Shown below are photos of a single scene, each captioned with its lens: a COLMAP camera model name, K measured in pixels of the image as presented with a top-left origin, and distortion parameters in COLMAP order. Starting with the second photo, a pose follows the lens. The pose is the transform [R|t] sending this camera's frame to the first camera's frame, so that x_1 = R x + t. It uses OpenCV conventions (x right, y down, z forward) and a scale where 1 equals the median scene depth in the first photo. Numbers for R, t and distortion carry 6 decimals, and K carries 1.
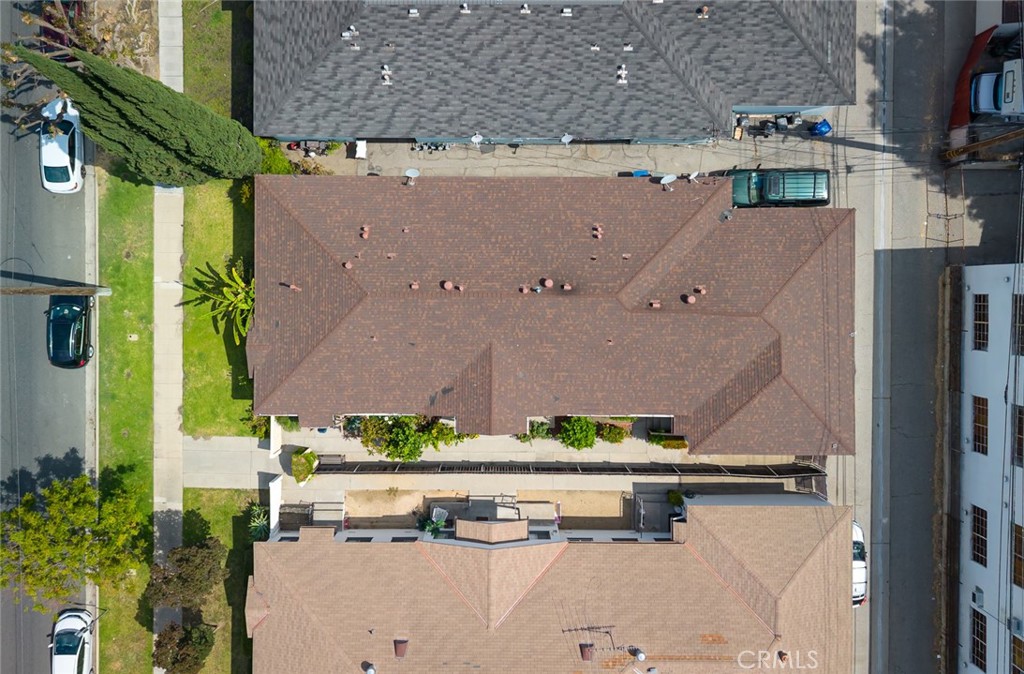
lens RADIAL K [[826.1, 0, 512.0], [0, 826.1, 337.0], [0, 0, 1]] dist [0.016754, -0.003920]
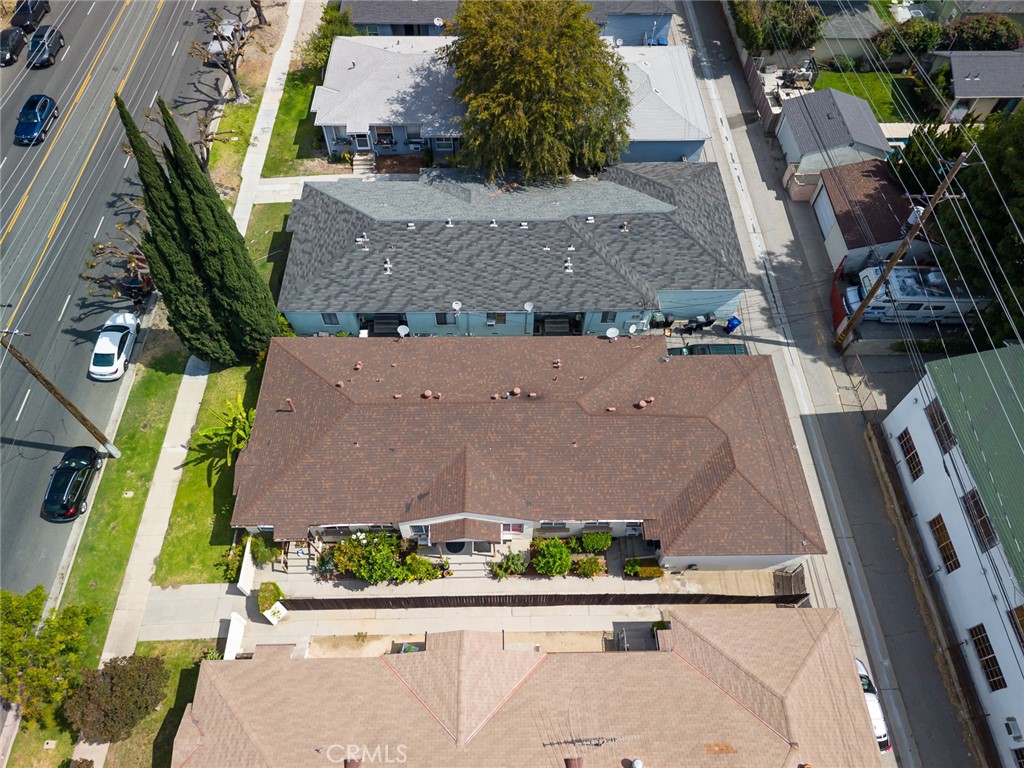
lens RADIAL K [[726.9, 0, 524.8], [0, 726.9, 384.1], [0, 0, 1]] dist [0.043466, -0.054421]
pose [[0.999417, -0.019543, 0.027995, 0.027179], [0.032147, 0.814786, -0.578870, 0.490059], [-0.011497, 0.579433, 0.814939, 0.166655]]
